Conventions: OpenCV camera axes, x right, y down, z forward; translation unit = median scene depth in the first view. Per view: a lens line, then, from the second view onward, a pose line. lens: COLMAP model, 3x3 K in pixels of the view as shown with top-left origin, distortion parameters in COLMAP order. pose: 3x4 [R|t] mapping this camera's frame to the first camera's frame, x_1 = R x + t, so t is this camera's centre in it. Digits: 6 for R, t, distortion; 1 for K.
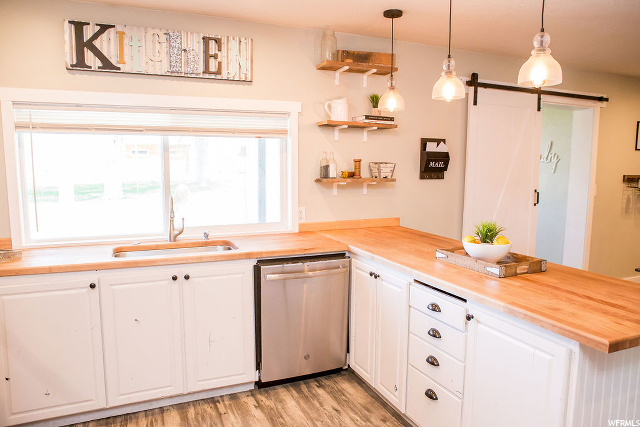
lens RADIAL K [[448.1, 0, 323.1], [0, 448.1, 213.8], [0, 0, 1]] dist [-0.116368, 0.082271]
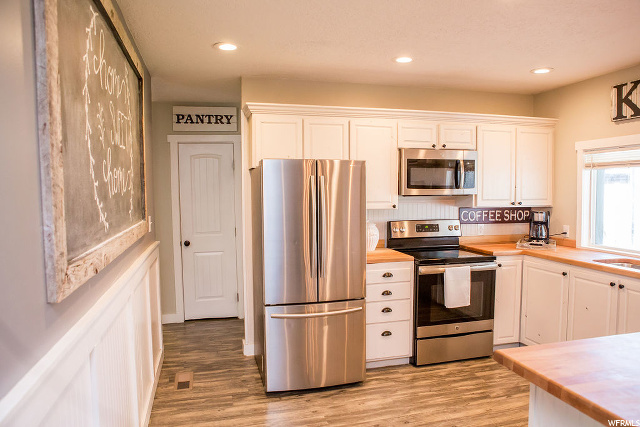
lens RADIAL K [[442.6, 0, 320.0], [0, 442.6, 213.5], [0, 0, 1]] dist [-0.111925, 0.080968]
pose [[-0.157053, 0.047928, -0.986427, 0.818165], [-0.110526, 0.991694, 0.065781, -0.032541], [0.981386, 0.119357, -0.150451, 0.306216]]
